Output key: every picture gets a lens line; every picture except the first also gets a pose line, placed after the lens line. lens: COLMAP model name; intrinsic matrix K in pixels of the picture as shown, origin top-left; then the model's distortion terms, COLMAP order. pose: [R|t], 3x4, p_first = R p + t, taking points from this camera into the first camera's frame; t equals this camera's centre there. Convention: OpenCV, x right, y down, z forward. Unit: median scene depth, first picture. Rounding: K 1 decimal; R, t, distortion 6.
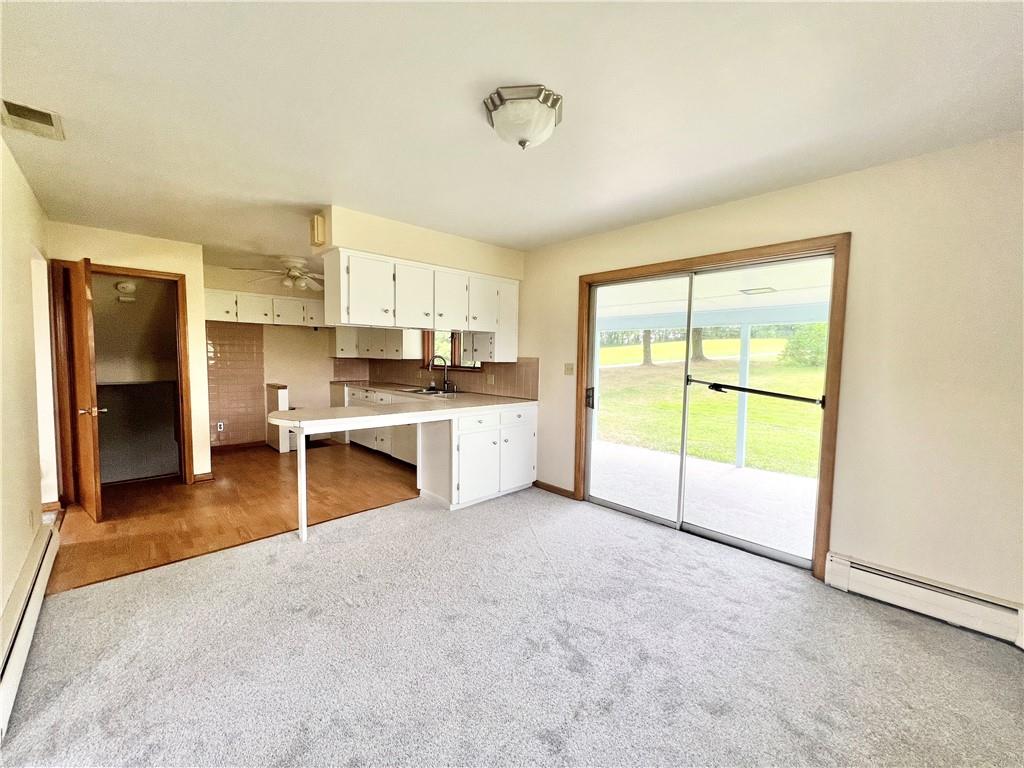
lens RADIAL K [[410.7, 0, 512.0], [0, 410.7, 384.0], [0, 0, 1]] dist [-0.000444, -0.000069]
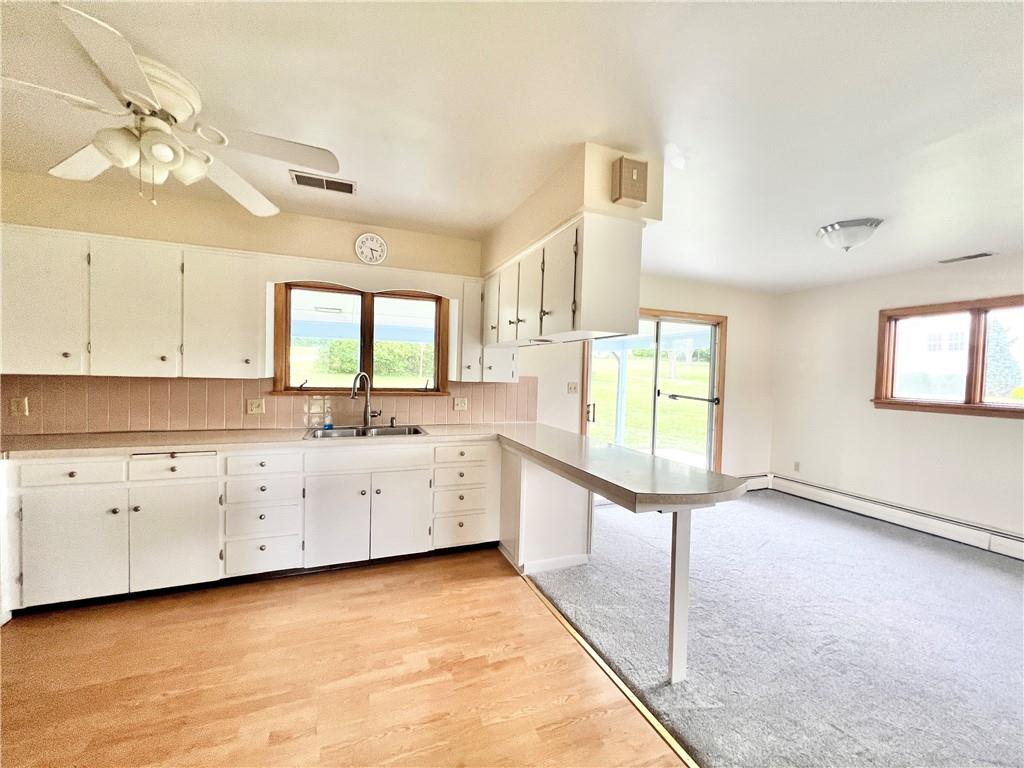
lens RADIAL K [[410.7, 0, 512.0], [0, 410.7, 384.0], [0, 0, 1]] dist [-0.000444, -0.000069]
pose [[0.376833, -0.035339, 0.925607, -0.972258], [0.039241, 0.998984, 0.022165, -0.082440], [-0.925450, 0.027969, 0.377837, 0.815995]]
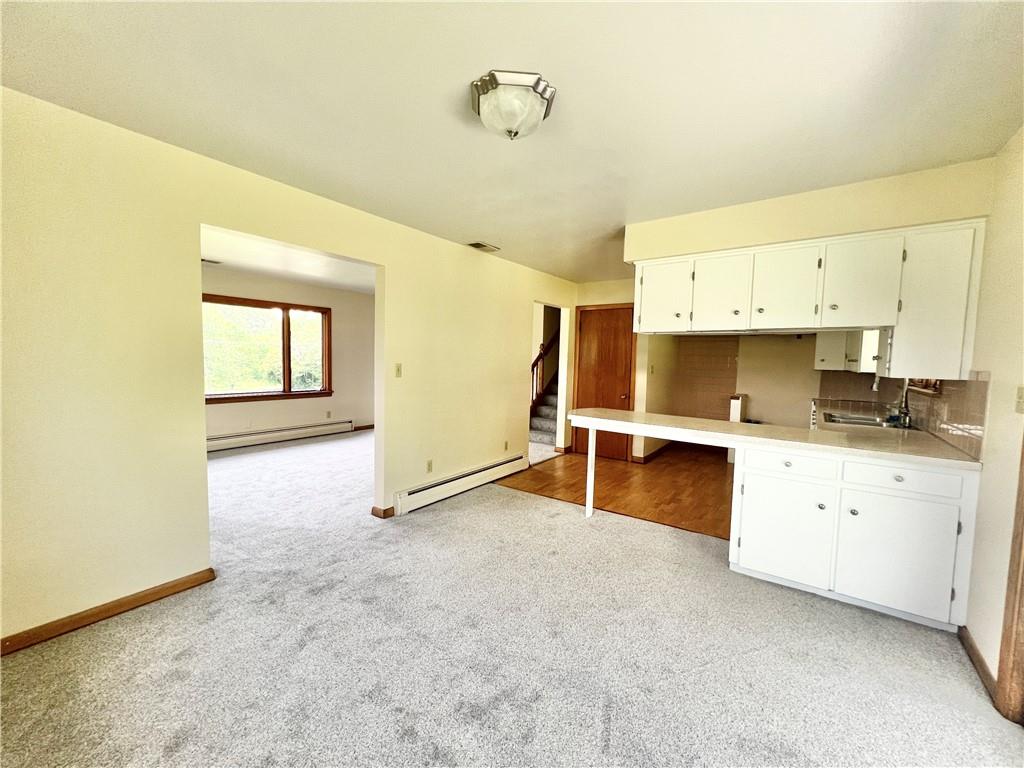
lens RADIAL K [[410.7, 0, 512.0], [0, 410.7, 384.0], [0, 0, 1]] dist [-0.000444, -0.000069]
pose [[0.182726, 0.052053, -0.981785, 0.498756], [-0.087070, 0.995530, 0.036577, -0.022816], [0.979301, 0.078801, 0.186442, 0.438952]]
